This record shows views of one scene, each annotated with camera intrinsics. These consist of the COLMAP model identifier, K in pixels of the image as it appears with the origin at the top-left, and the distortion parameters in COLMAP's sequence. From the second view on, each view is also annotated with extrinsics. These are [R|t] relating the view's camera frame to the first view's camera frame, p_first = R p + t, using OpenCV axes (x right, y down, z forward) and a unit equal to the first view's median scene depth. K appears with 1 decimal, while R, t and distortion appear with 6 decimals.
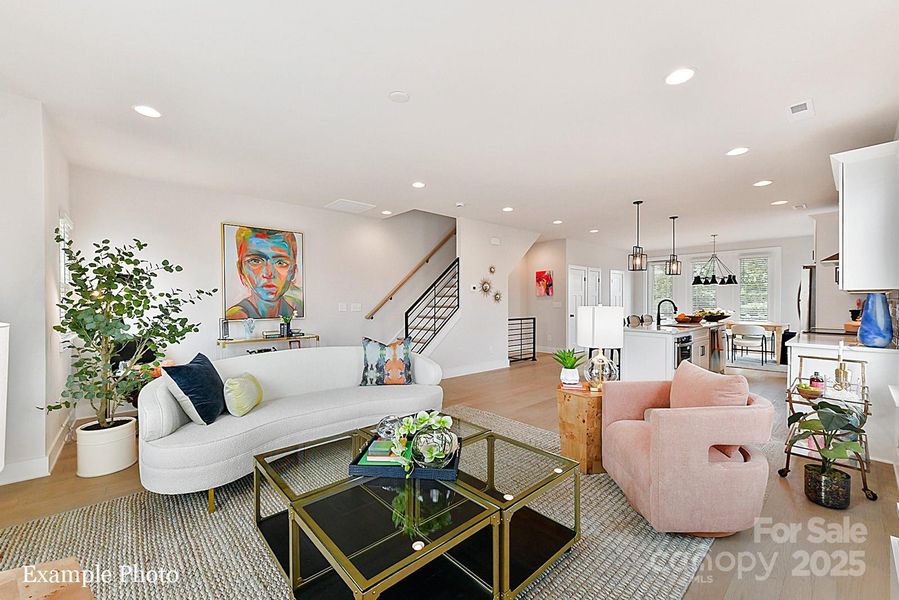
lens RADIAL K [[352.0, 0, 456.9], [0, 352.0, 300.5], [0, 0, 1]] dist [-0.007164, -0.000127]
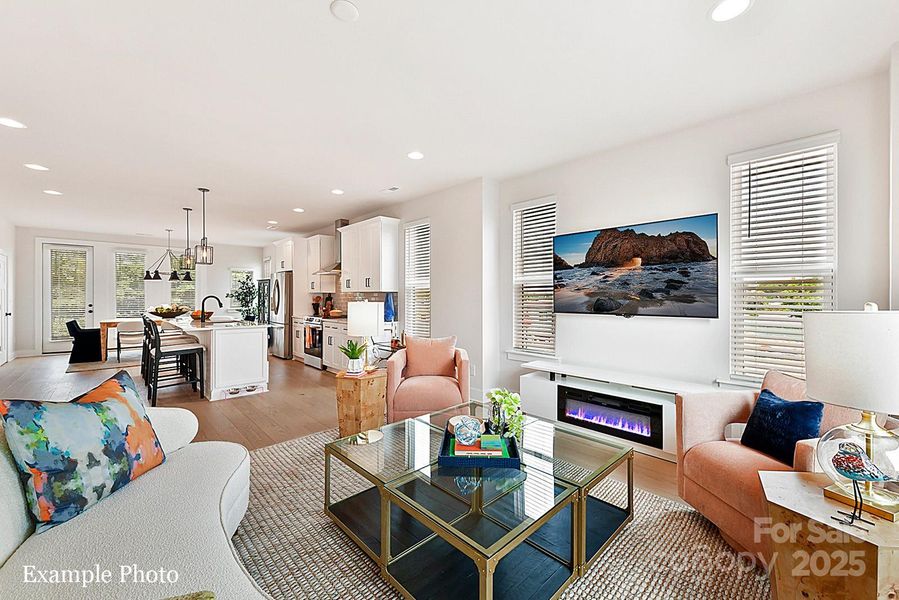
lens RADIAL K [[352.0, 0, 439.0], [0, 352.0, 296.9], [0, 0, 1]] dist [-0.007164, -0.000127]
pose [[0.001714, 0.004324, 0.999989, -0.633754], [-0.004534, 0.999980, -0.004316, 0.003548], [-0.999988, -0.004526, 0.001734, 0.598480]]
